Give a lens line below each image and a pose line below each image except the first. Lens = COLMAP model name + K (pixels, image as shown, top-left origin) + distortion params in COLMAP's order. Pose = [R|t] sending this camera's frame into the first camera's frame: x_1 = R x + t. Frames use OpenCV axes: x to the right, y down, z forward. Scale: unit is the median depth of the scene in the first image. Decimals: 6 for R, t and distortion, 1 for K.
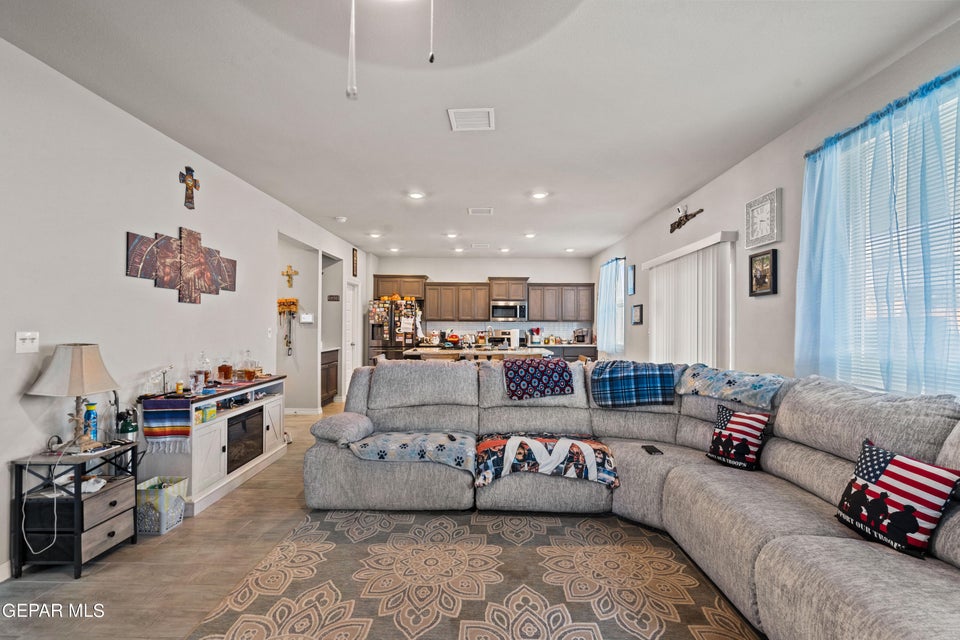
lens RADIAL K [[435.8, 0, 481.1], [0, 435.8, 326.7], [0, 0, 1]] dist [-0.001086, -0.000852]
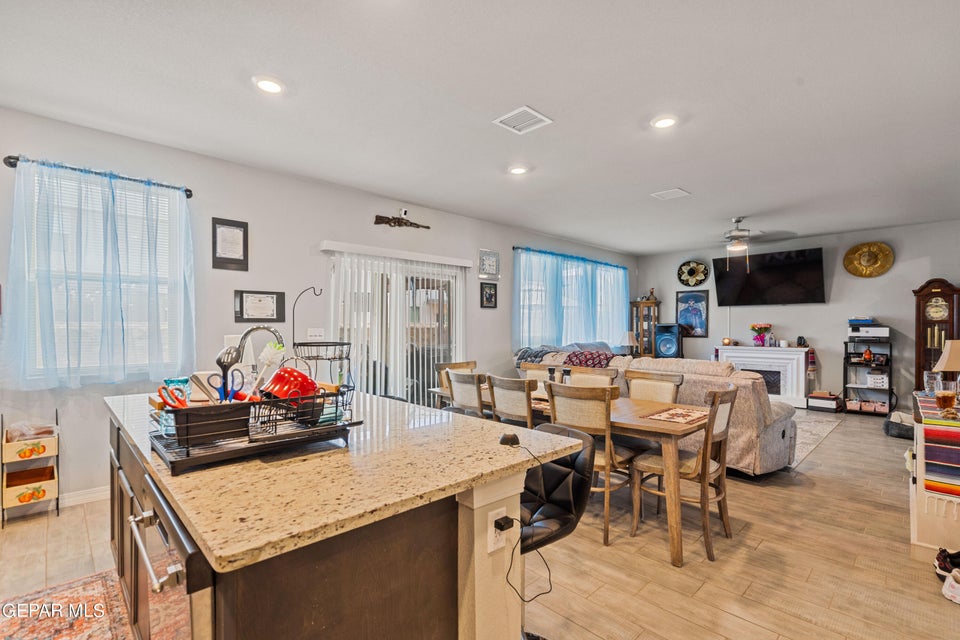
lens RADIAL K [[440.9, 0, 480.7], [0, 440.9, 330.8], [0, 0, 1]] dist [-0.001563, -0.000350]
pose [[-0.711567, -0.011799, 0.702519, -0.511028], [-0.002899, 0.999900, 0.013857, -0.004297], [-0.702612, 0.007823, -0.711530, 2.029446]]
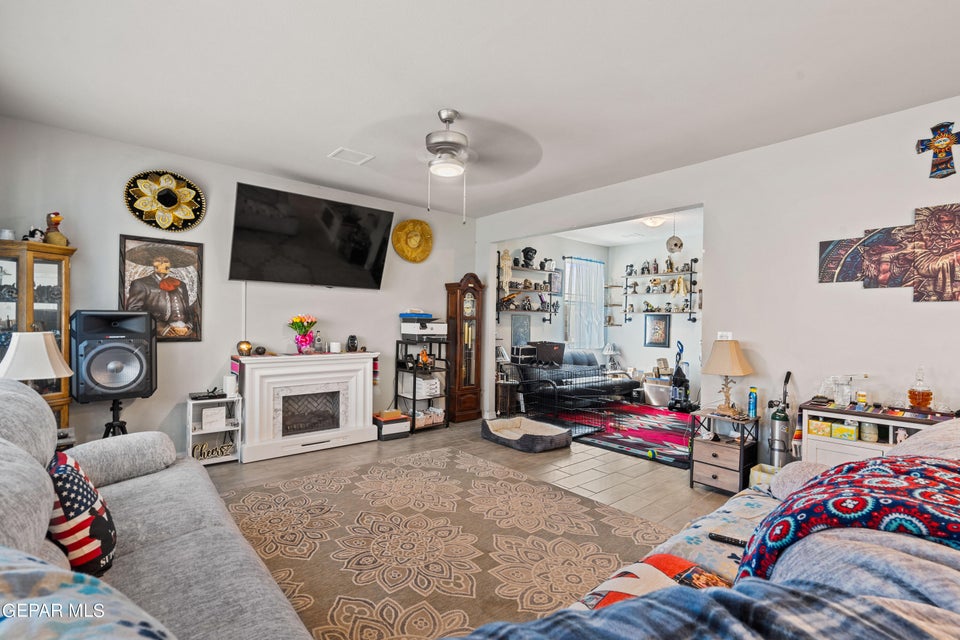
lens RADIAL K [[460.0, 0, 481.4], [0, 460.0, 327.5], [0, 0, 1]] dist [-0.003598, -0.001683]
pose [[-0.751174, -0.011090, -0.660011, 0.424324], [-0.020626, 0.999765, 0.006676, 0.002021], [0.659782, 0.018628, -0.751226, 0.991281]]
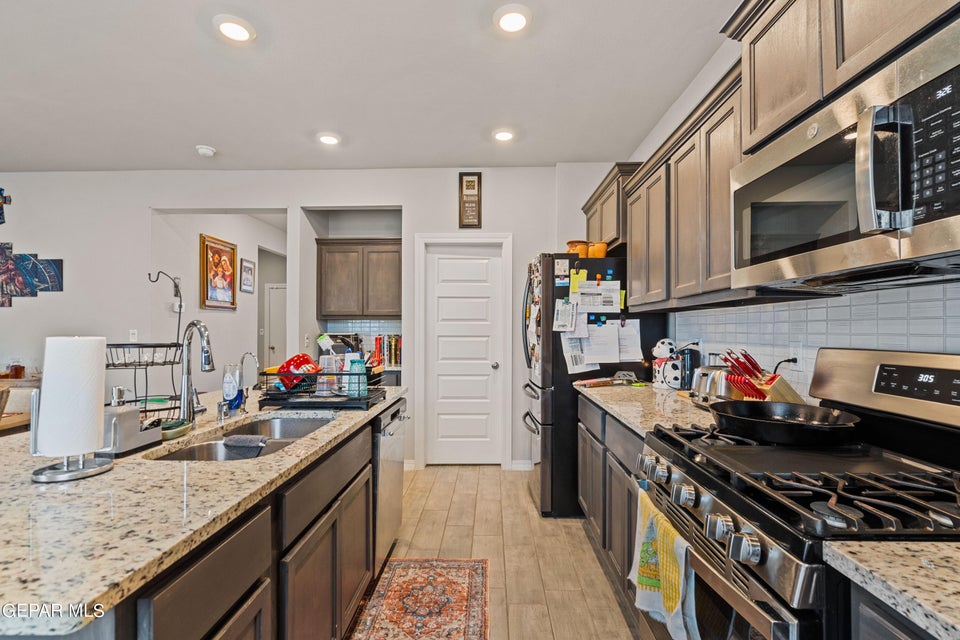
lens RADIAL K [[435.8, 0, 481.1], [0, 435.8, 326.7], [0, 0, 1]] dist [-0.001086, -0.000852]
pose [[-0.007032, -0.012763, -0.999894, 0.419205], [-0.004527, 0.999909, -0.012731, 0.005530], [0.999965, 0.004437, -0.007089, 2.096876]]
